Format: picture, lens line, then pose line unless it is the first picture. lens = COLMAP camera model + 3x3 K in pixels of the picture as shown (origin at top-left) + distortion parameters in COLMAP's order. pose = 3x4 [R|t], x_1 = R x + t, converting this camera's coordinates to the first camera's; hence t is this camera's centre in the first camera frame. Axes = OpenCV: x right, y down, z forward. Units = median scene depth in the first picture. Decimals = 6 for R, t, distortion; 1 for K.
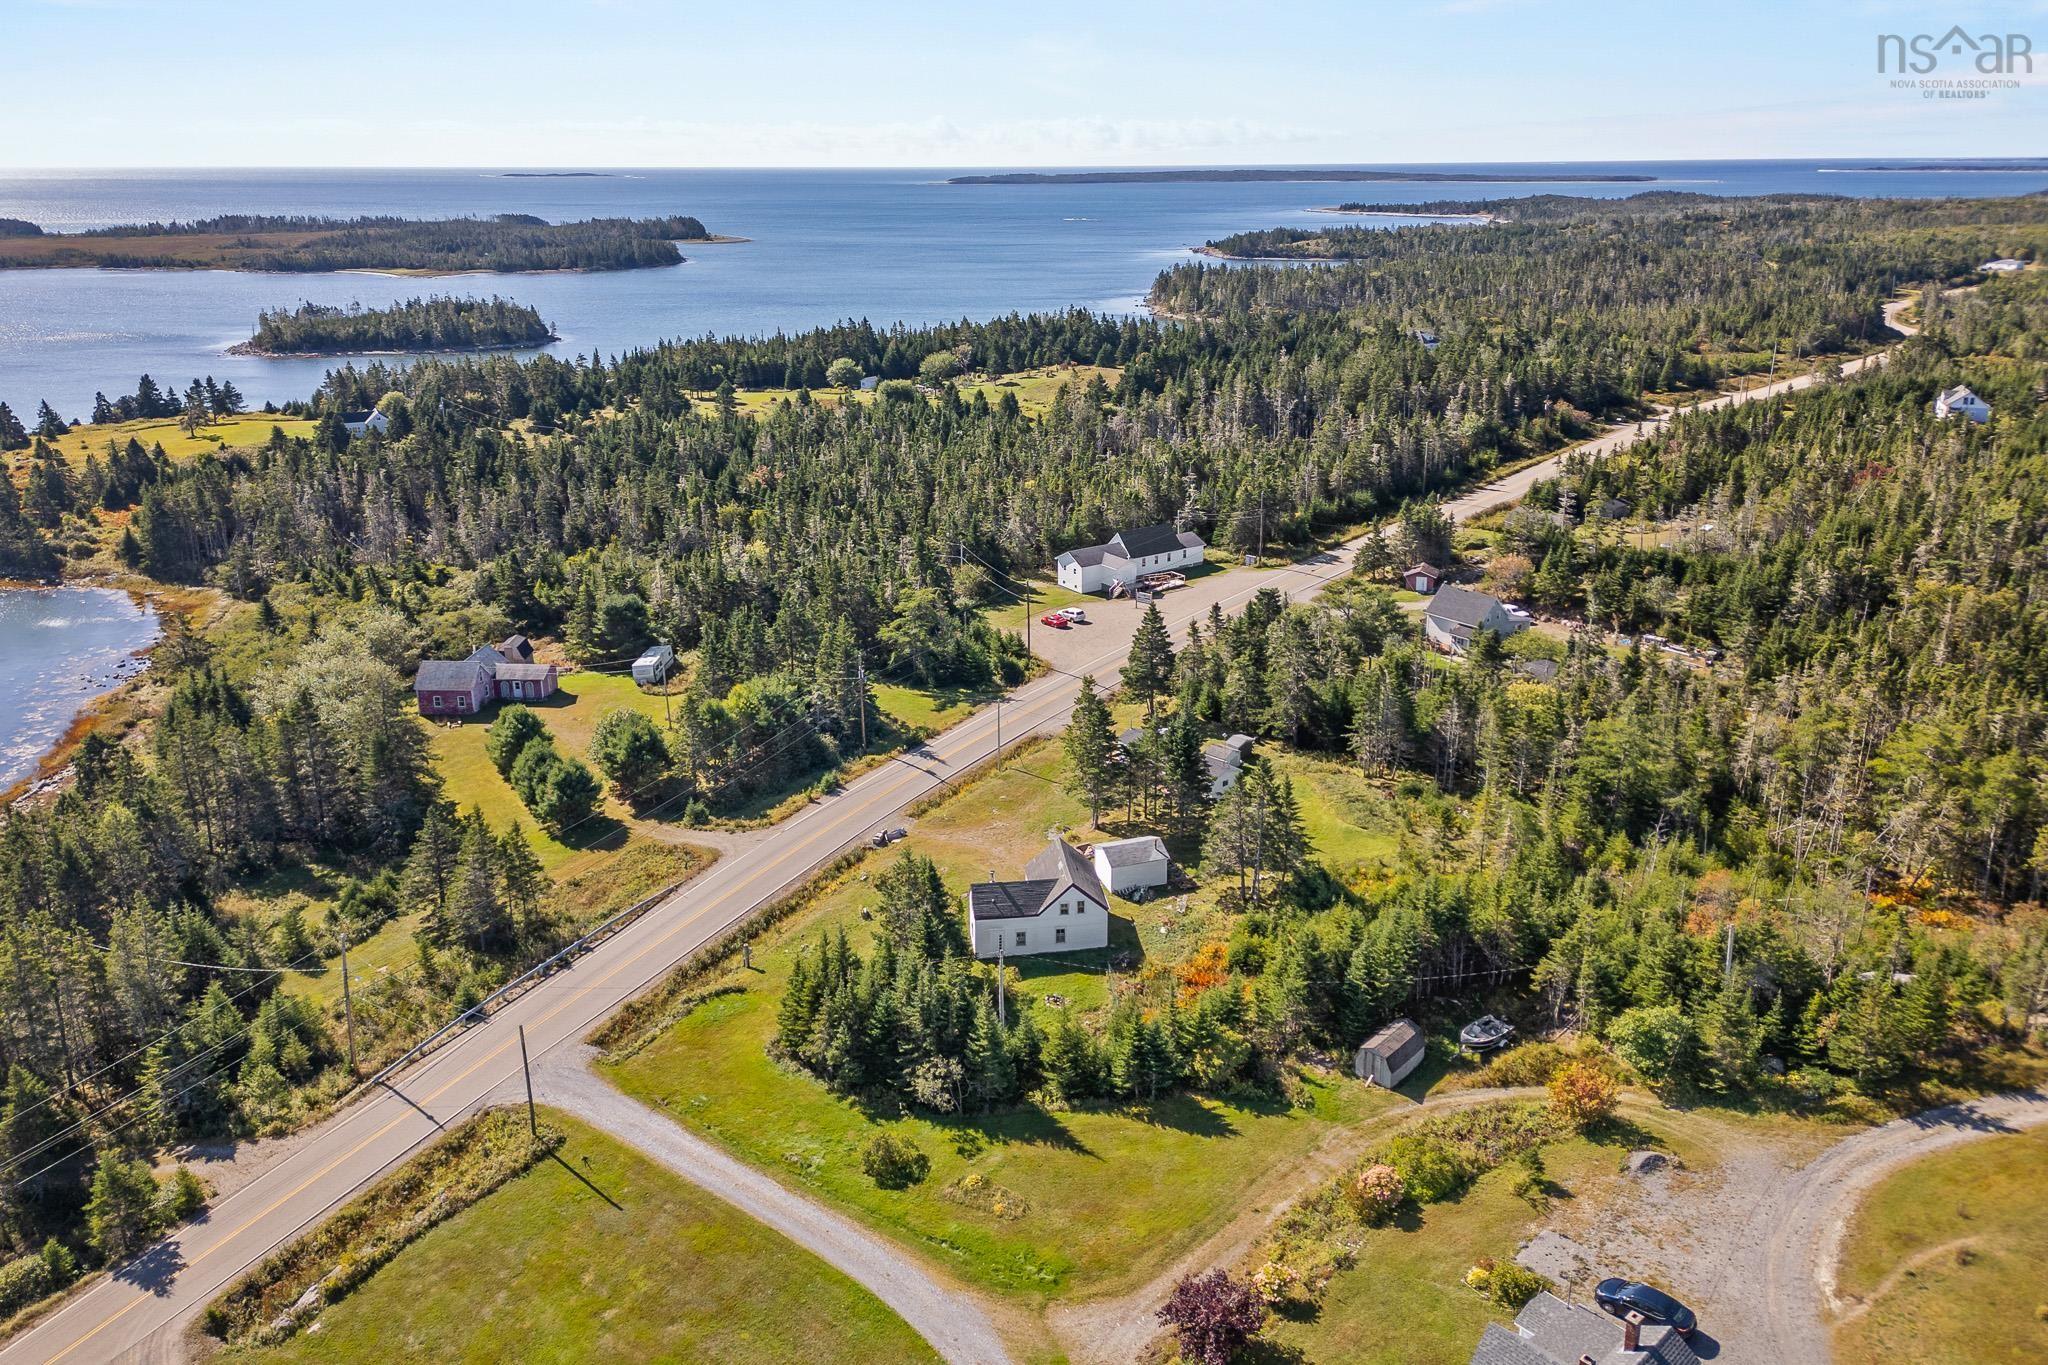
lens RADIAL K [[1519.9, 0, 1076.7], [0, 1519.9, 594.3], [0, 0, 1]] dist [0.088751, -0.089478]
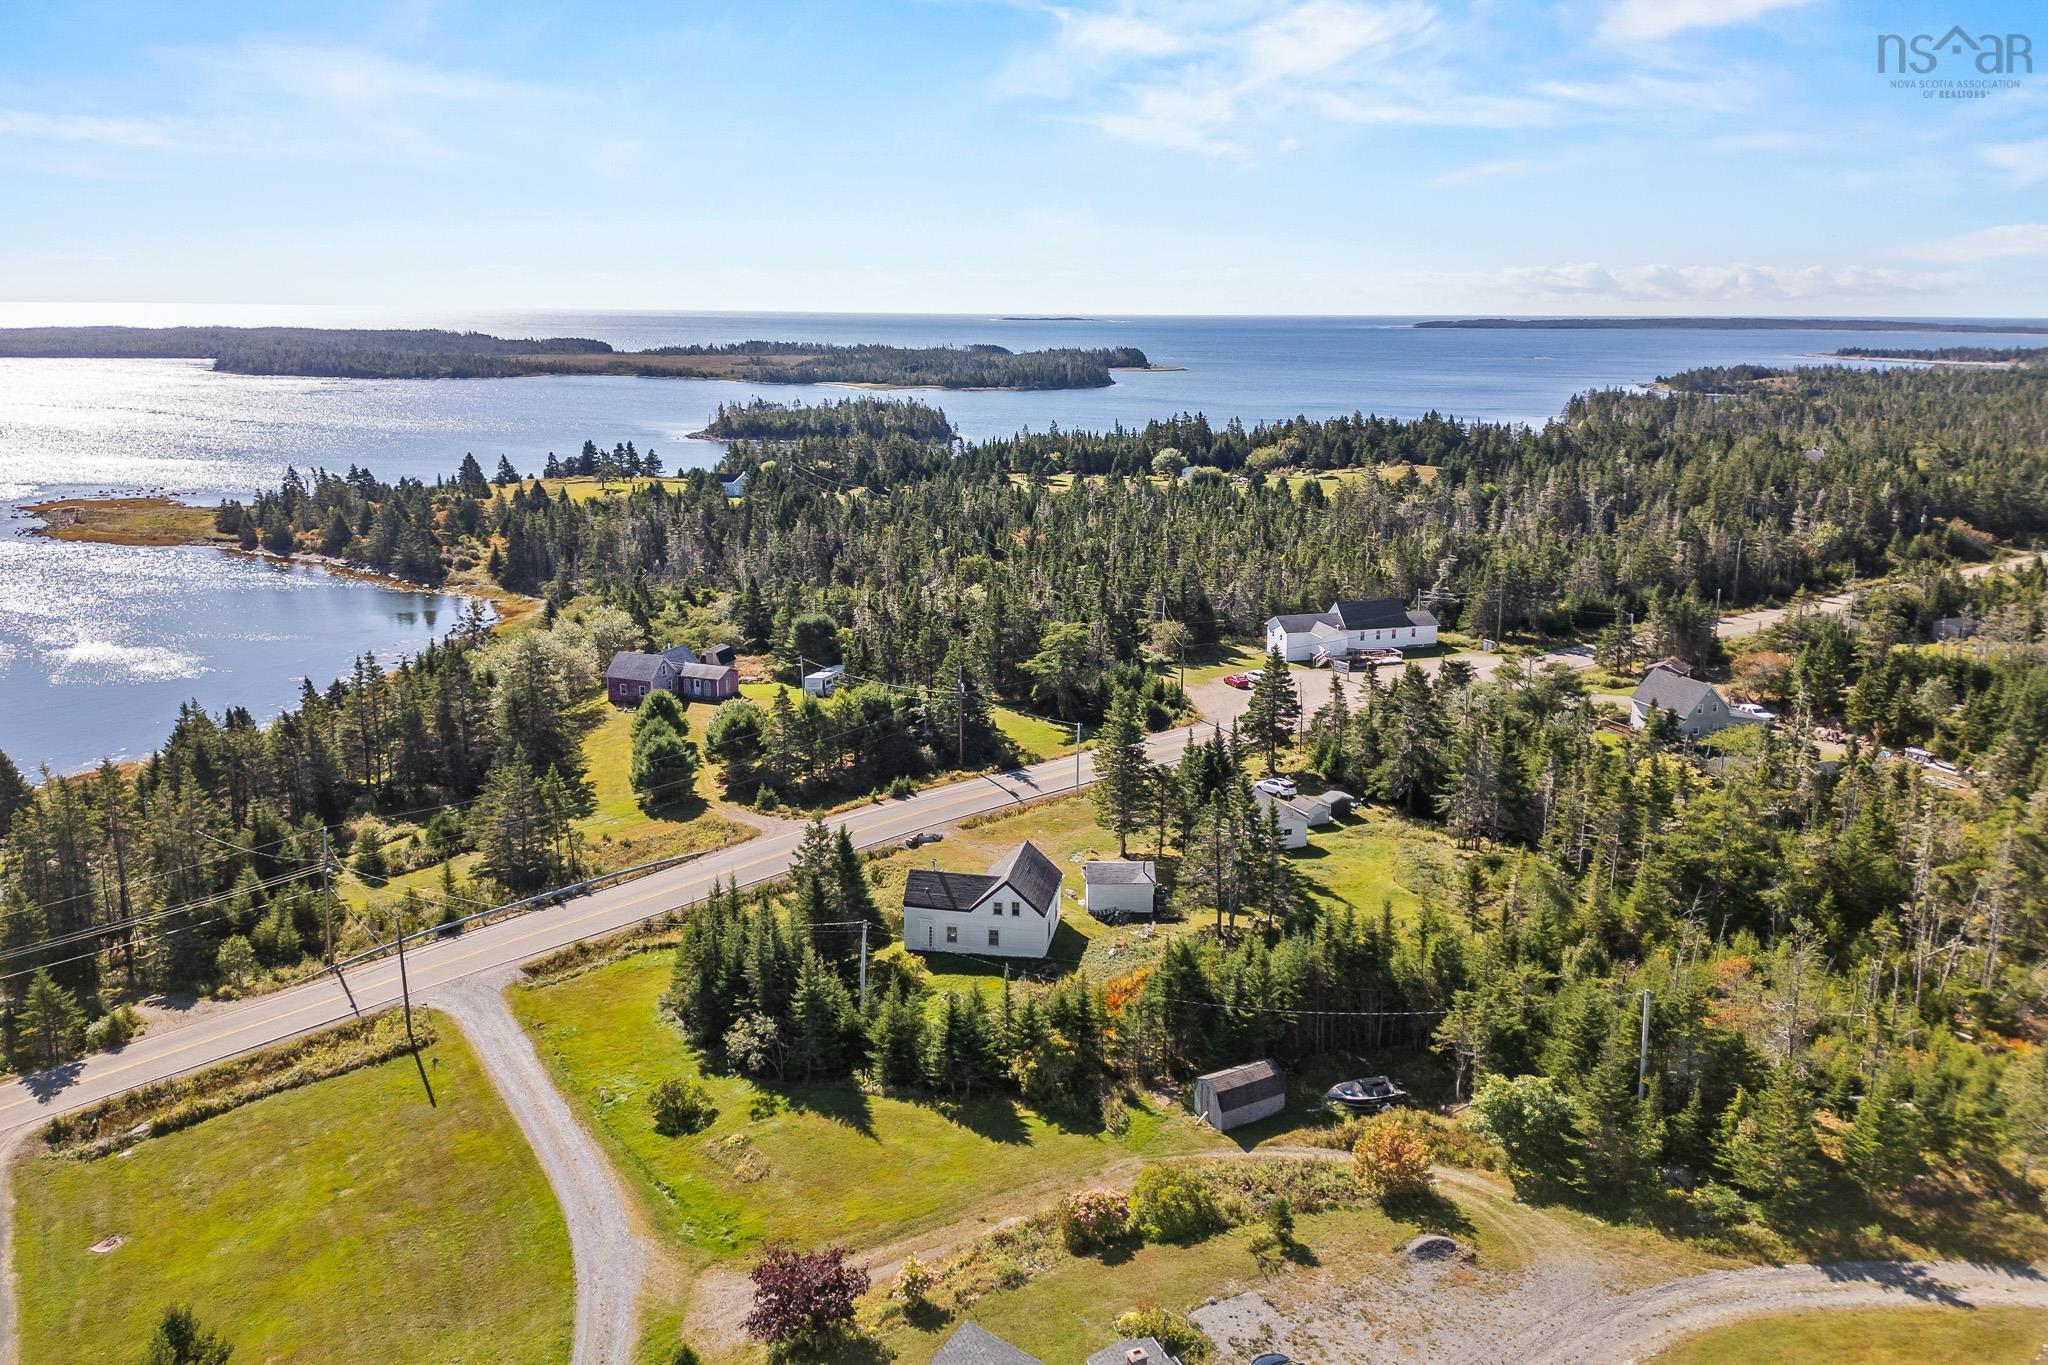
lens RADIAL K [[1493.1, 0, 1034.0], [0, 1493.1, 584.1], [0, 0, 1]] dist [0.087392, -0.096598]
pose [[0.948863, 0.067030, -0.308491, 0.199667], [-0.094845, 0.992583, -0.076053, 0.054327], [0.301105, 0.101423, 0.948182, 0.081872]]
